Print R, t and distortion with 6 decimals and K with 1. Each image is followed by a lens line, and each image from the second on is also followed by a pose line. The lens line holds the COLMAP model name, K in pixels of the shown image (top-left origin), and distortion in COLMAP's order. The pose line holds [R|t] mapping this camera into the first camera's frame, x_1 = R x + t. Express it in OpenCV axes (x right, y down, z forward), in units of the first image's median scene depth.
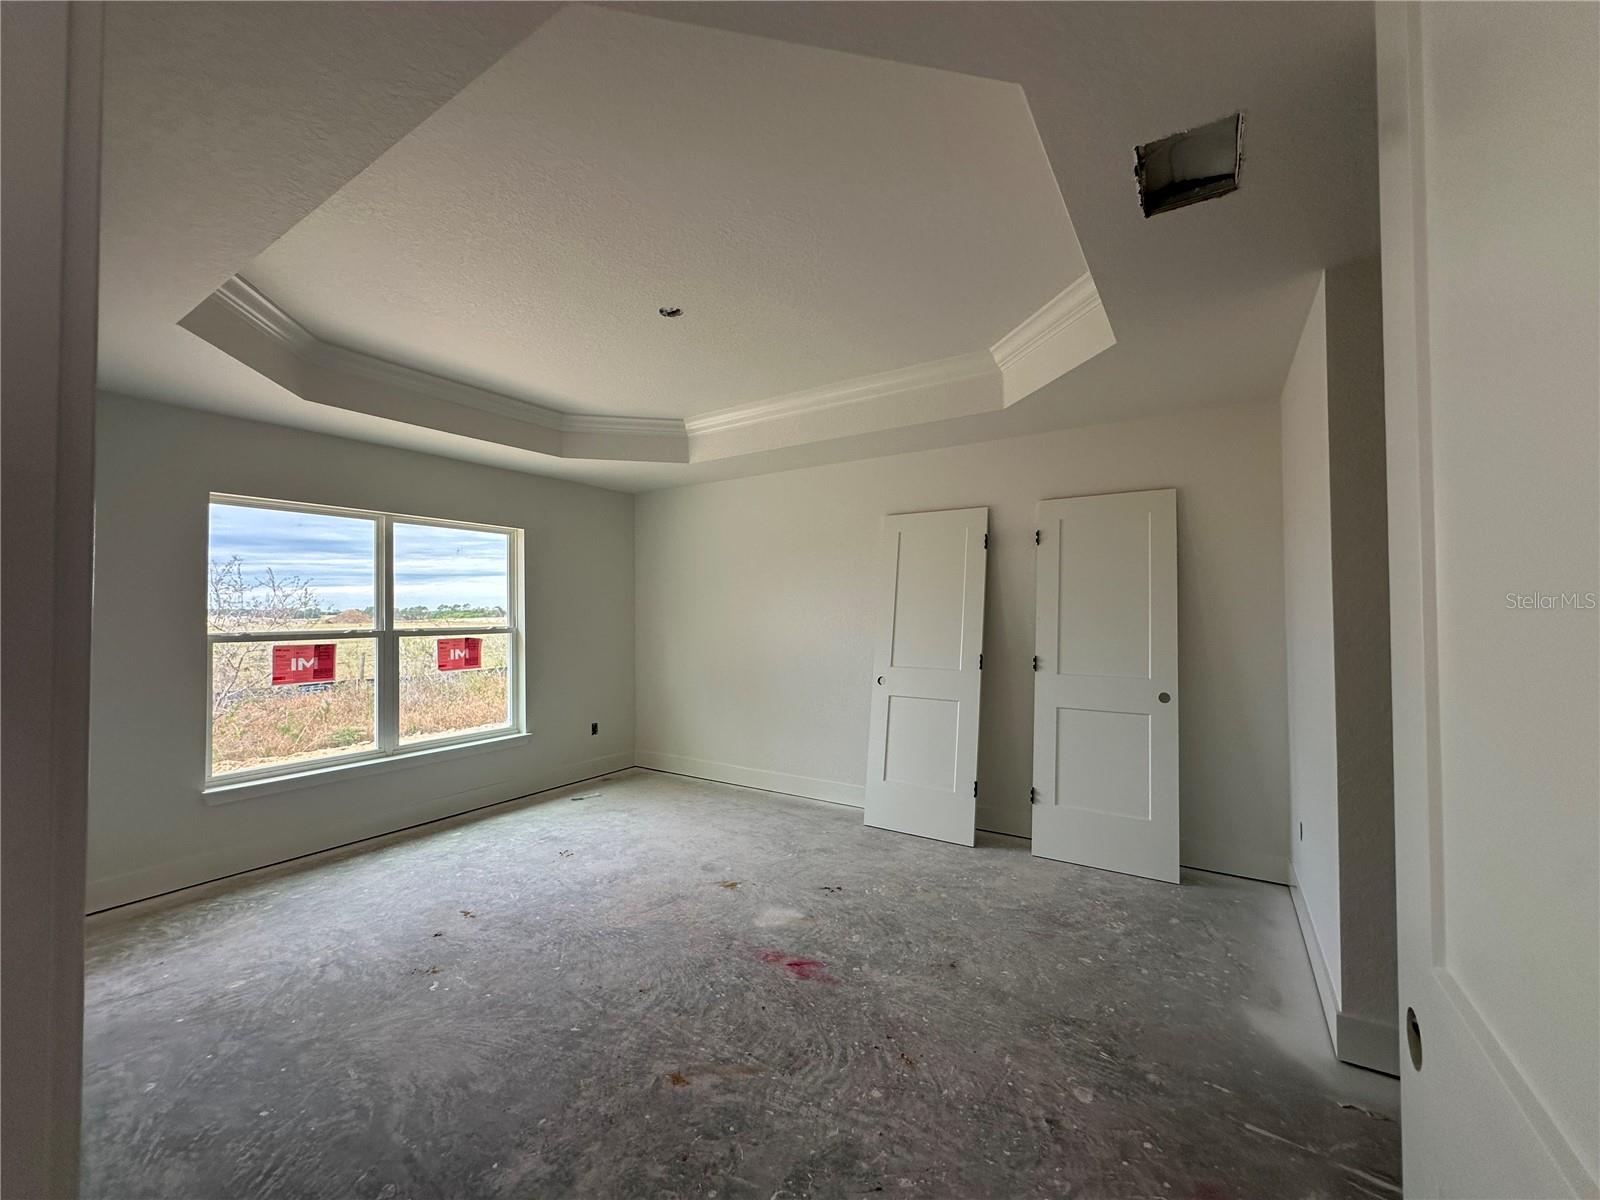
lens RADIAL K [[634.3, 0, 800.0], [0, 634.3, 600.0], [0, 0, 1]] dist [-0.002726, 0.000098]
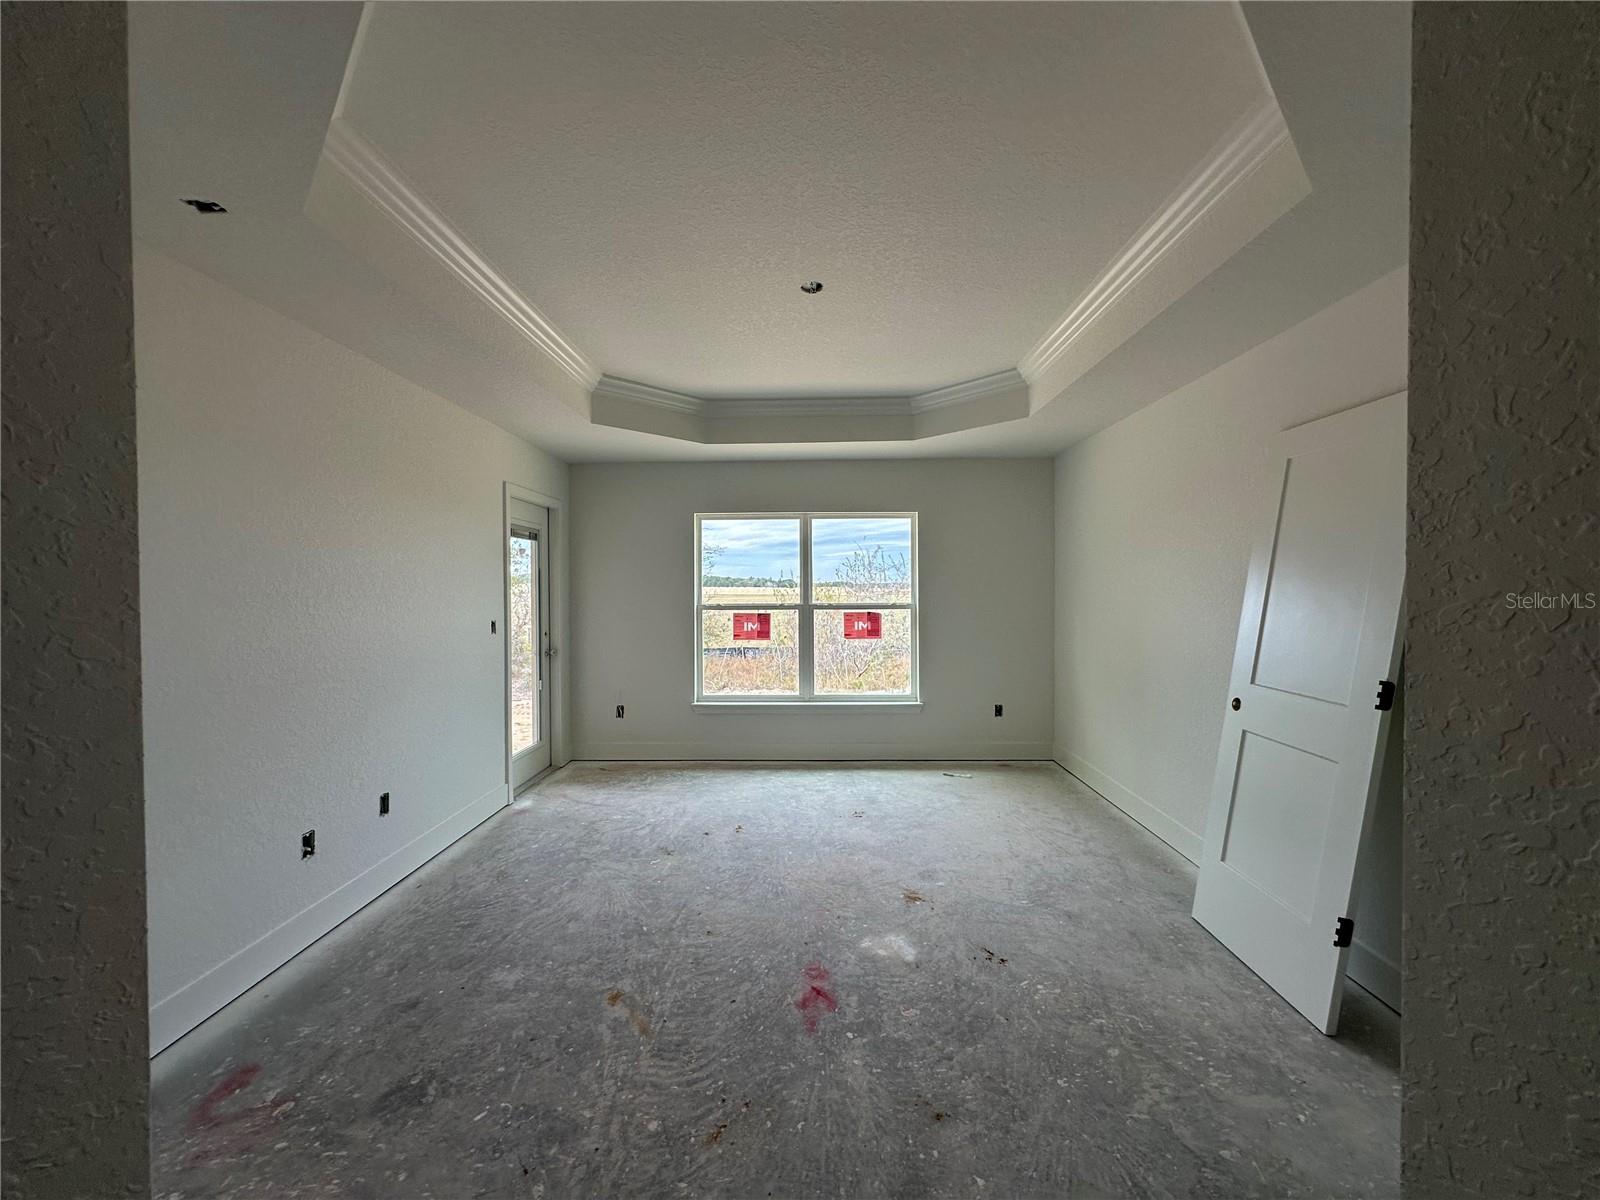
lens RADIAL K [[634.3, 0, 800.0], [0, 634.3, 600.0], [0, 0, 1]] dist [-0.002726, 0.000098]
pose [[0.527186, 0.018544, -0.849547, 0.504868], [0.018398, 0.999278, 0.033229, -0.003838], [0.849550, -0.033148, 0.526465, 0.366360]]
